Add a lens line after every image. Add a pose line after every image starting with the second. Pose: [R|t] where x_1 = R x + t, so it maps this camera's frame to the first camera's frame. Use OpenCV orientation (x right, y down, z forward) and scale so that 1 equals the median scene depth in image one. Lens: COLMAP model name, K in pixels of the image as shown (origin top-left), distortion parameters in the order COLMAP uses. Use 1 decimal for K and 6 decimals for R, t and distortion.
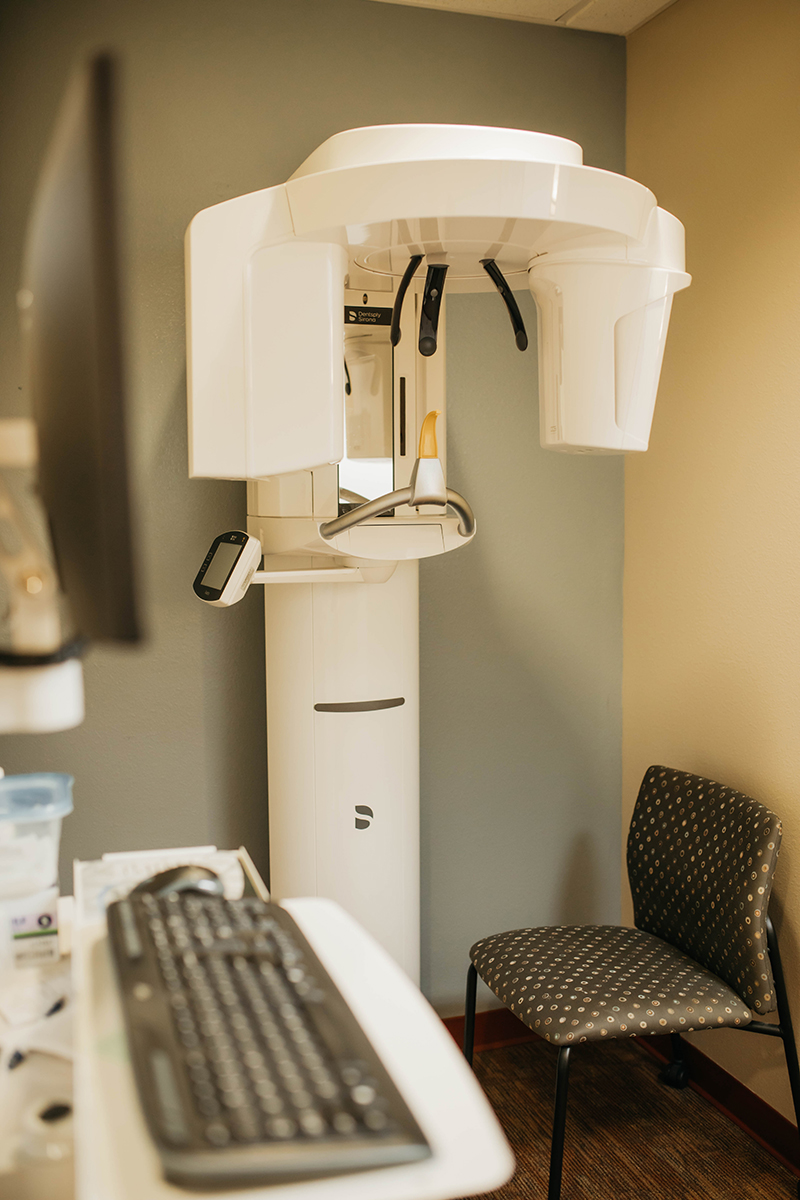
lens RADIAL K [[1203.5, 0, 400.0], [0, 1203.5, 600.0], [0, 0, 1]] dist [-0.033634, 0.001892]
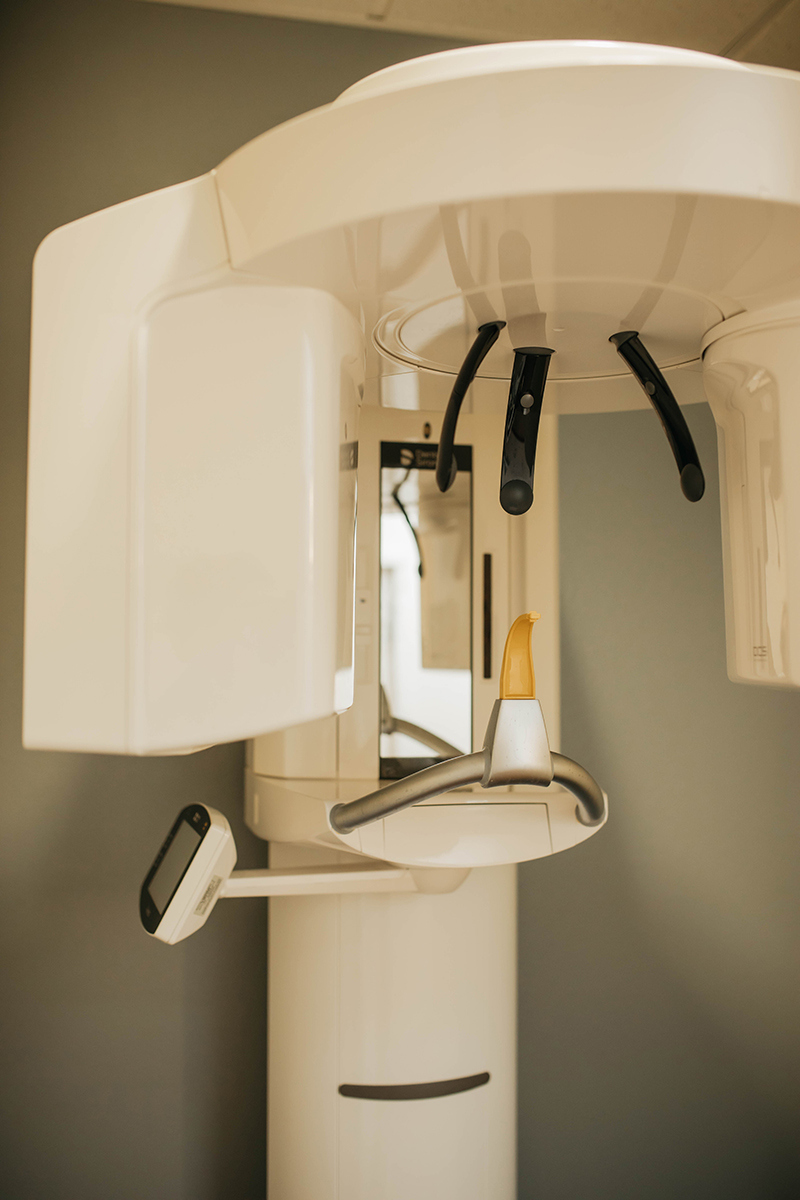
lens RADIAL K [[1203.5, 0, 400.0], [0, 1203.5, 600.0], [0, 0, 1]] dist [-0.033634, 0.001892]
pose [[0.994131, 0.000873, -0.108183, 0.029475], [-0.016672, 0.989259, -0.145220, -0.082381], [0.106894, 0.146171, 0.983467, 0.454630]]
